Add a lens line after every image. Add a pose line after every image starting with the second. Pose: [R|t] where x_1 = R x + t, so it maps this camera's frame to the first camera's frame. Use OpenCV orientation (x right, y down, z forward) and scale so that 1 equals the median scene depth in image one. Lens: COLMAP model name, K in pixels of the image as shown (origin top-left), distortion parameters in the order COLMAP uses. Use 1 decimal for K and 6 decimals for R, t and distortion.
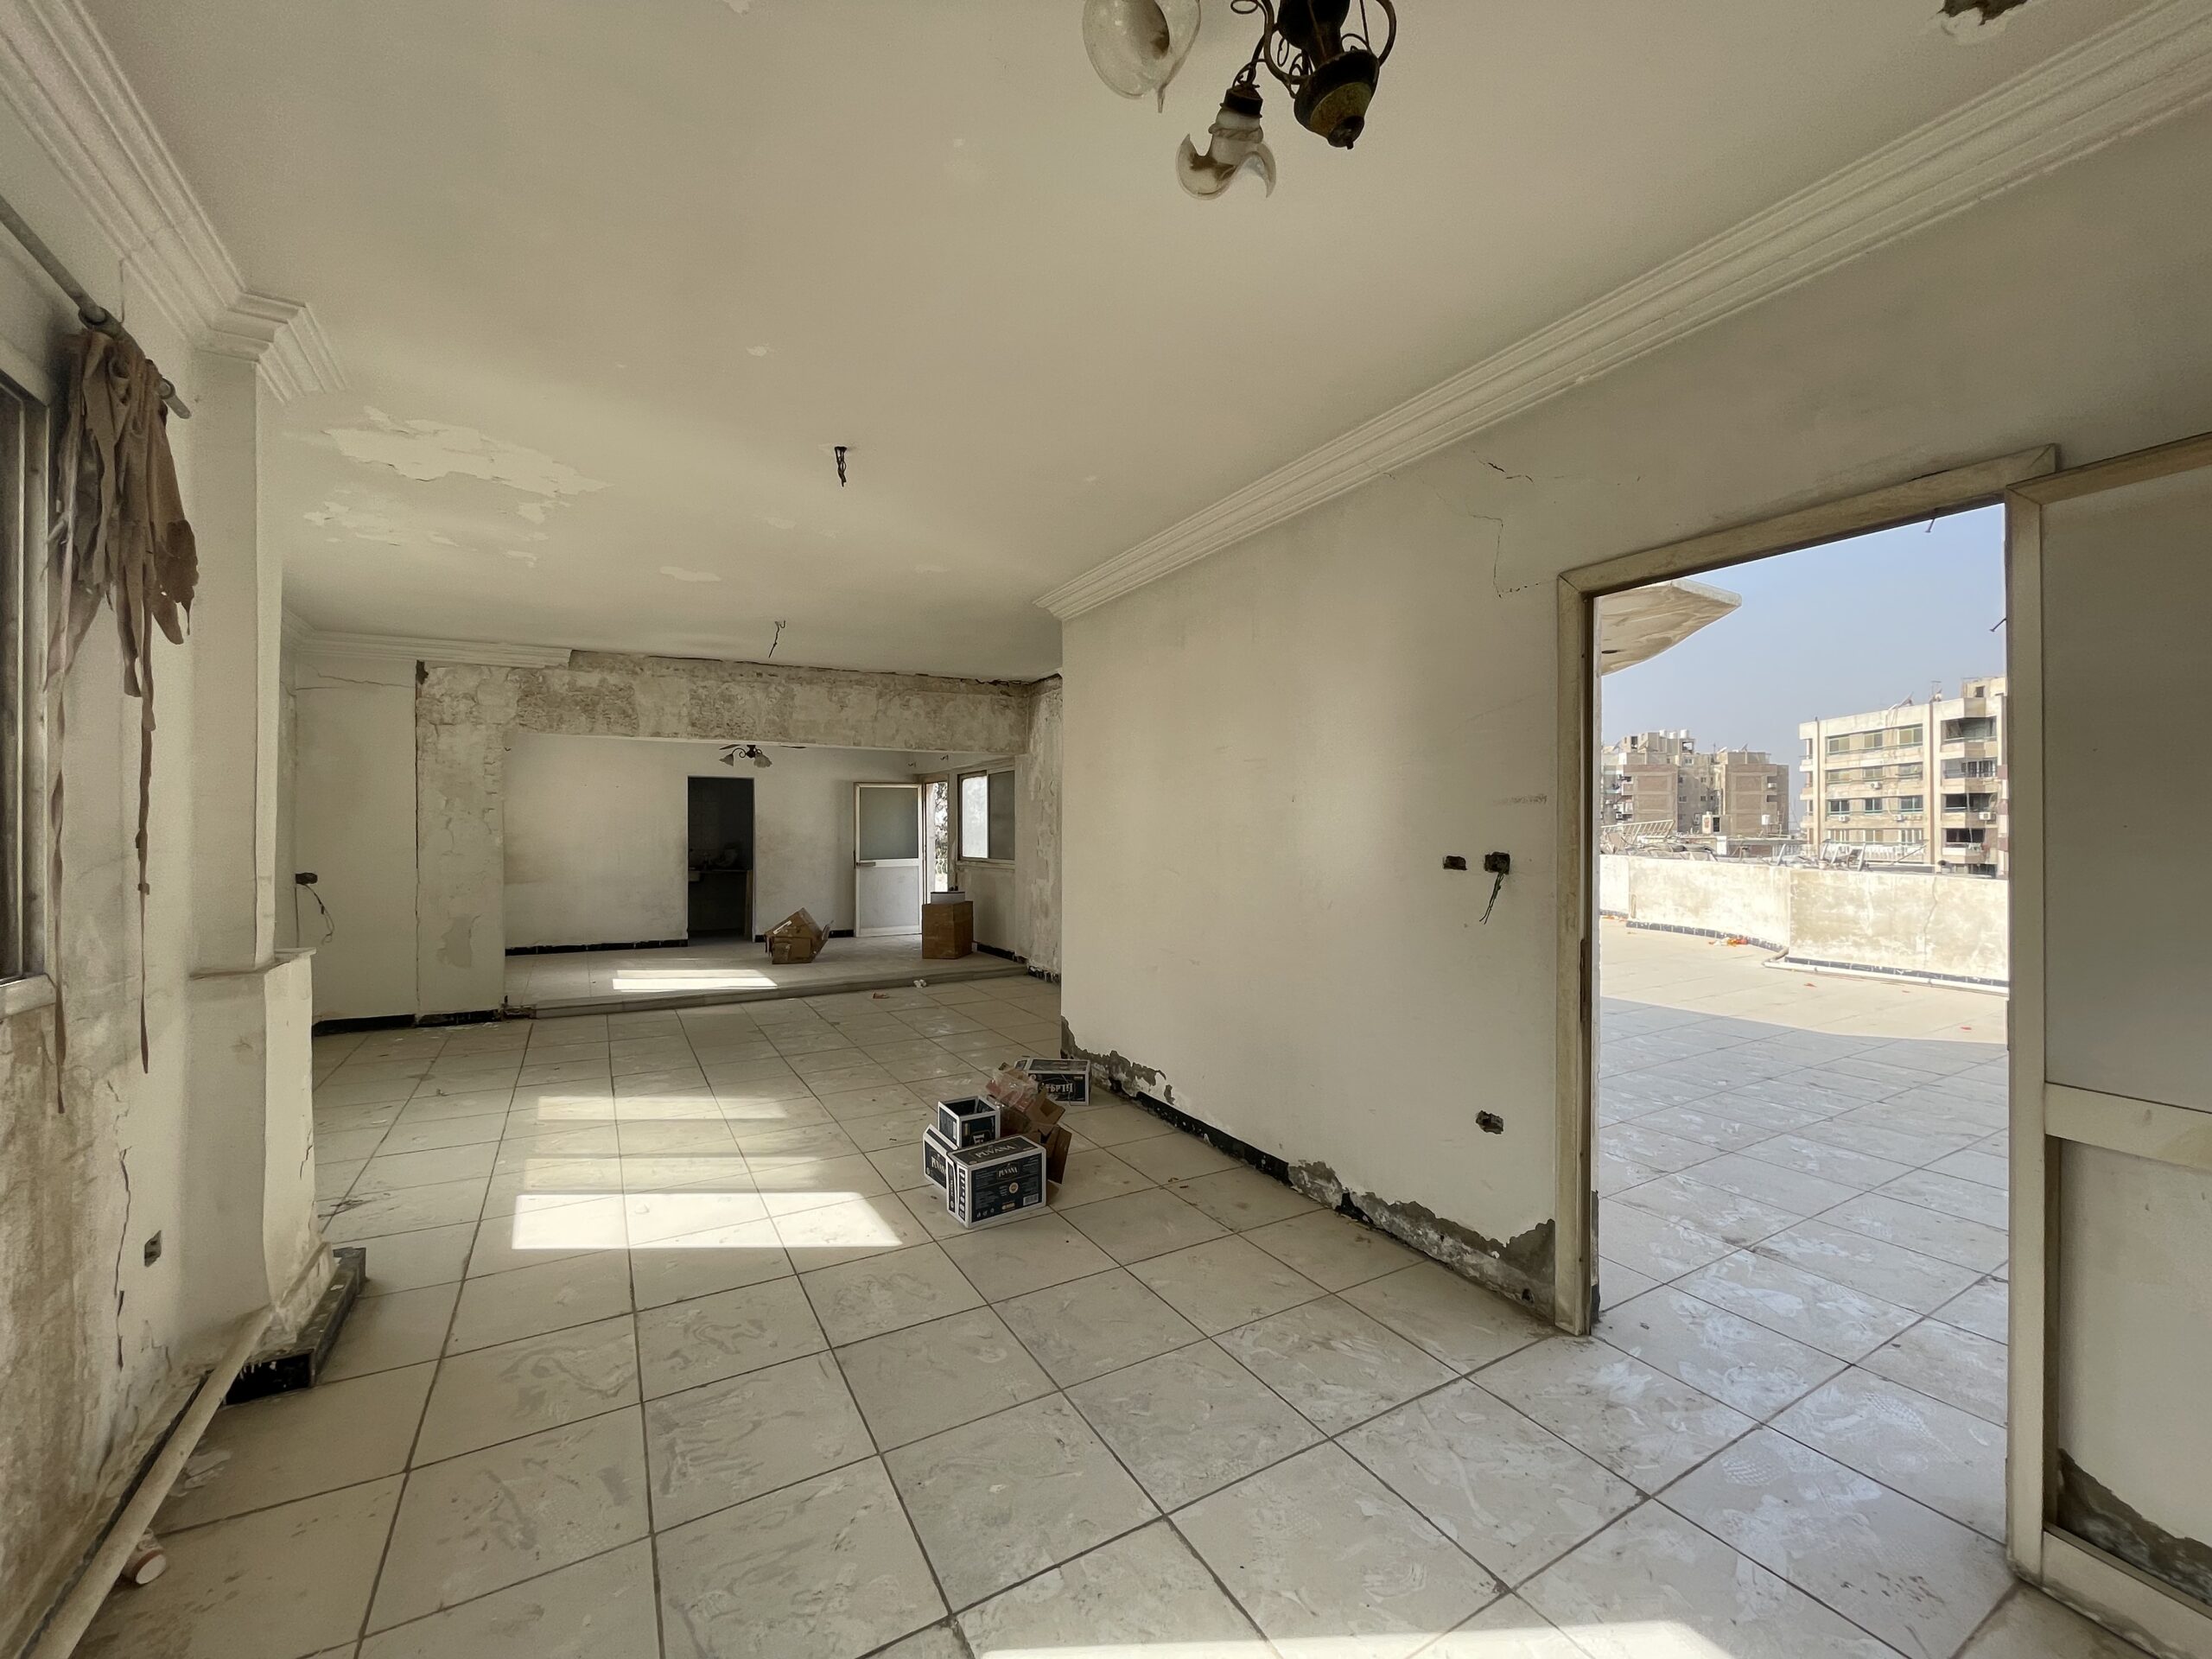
lens RADIAL K [[885.3, 0, 1106.0], [0, 885.3, 829.5], [0, 0, 1]] dist [0.002220, -0.001048]
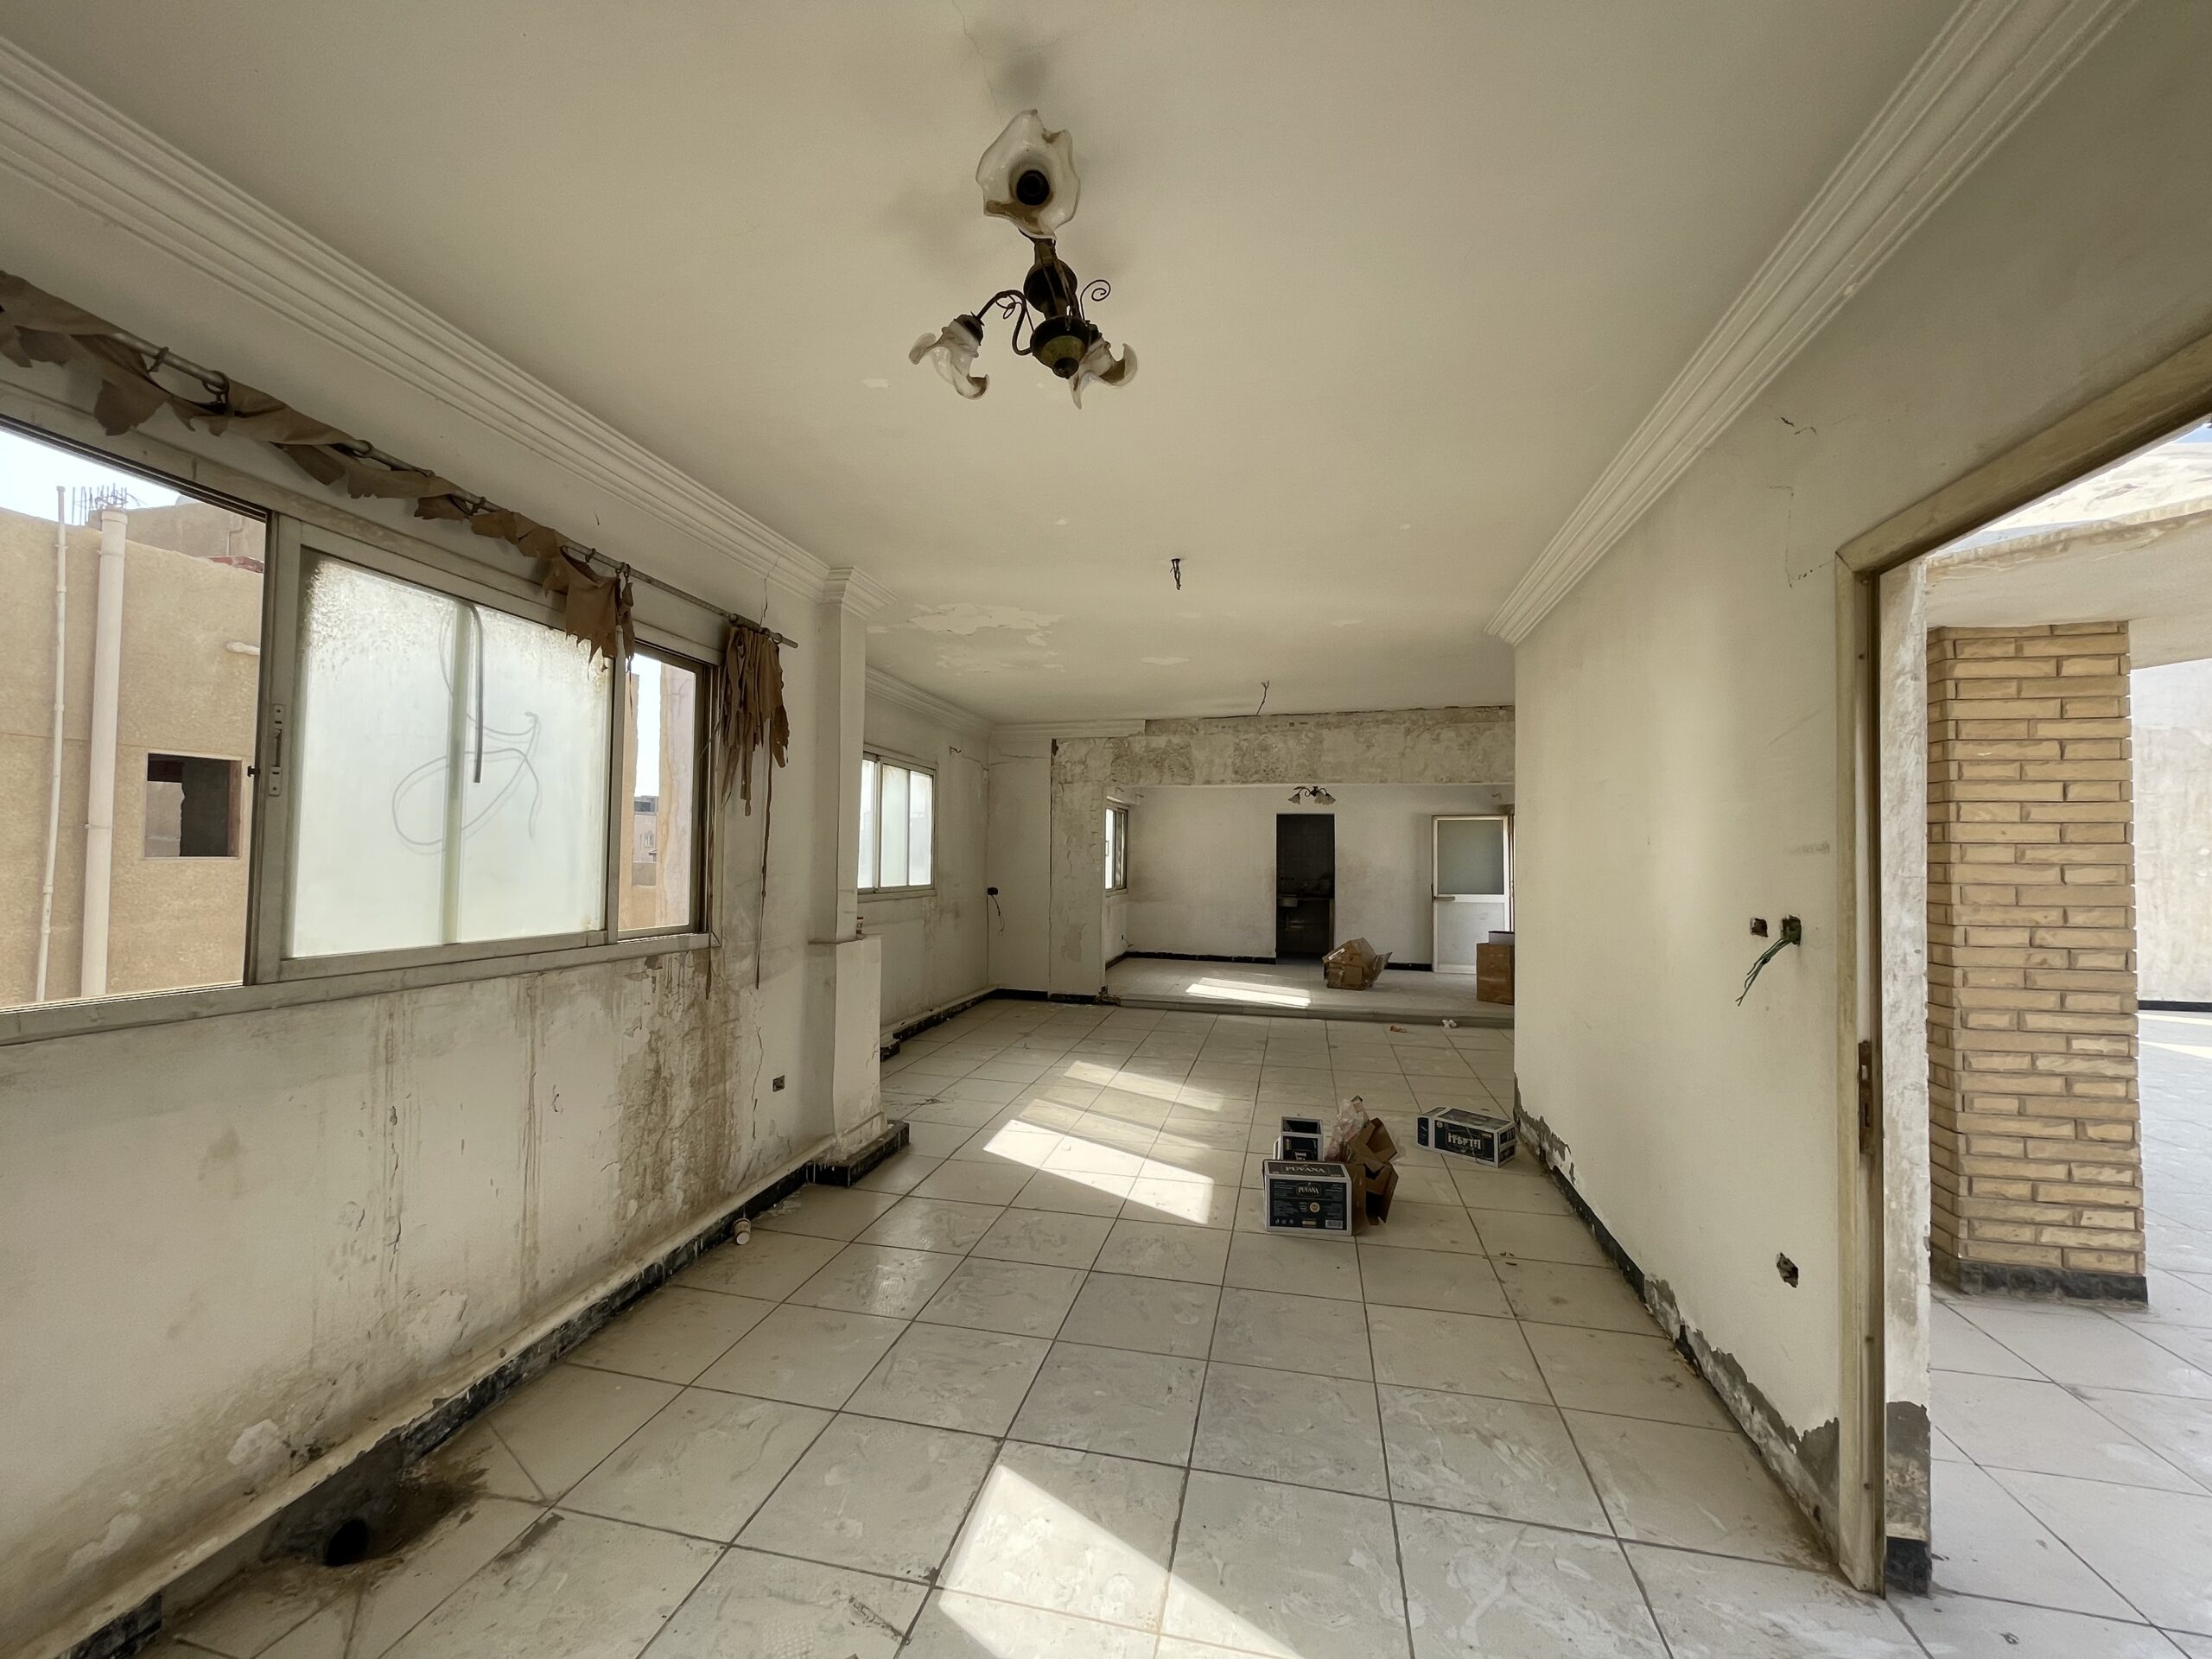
lens RADIAL K [[901.2, 0, 1106.0], [0, 901.2, 829.5], [0, 0, 1]] dist [0.005991, -0.000173]
pose [[0.739452, -0.009131, -0.673148, 0.423670], [-0.012853, 0.999534, -0.027677, -0.015953], [0.673087, 0.029118, 0.738990, 0.013188]]
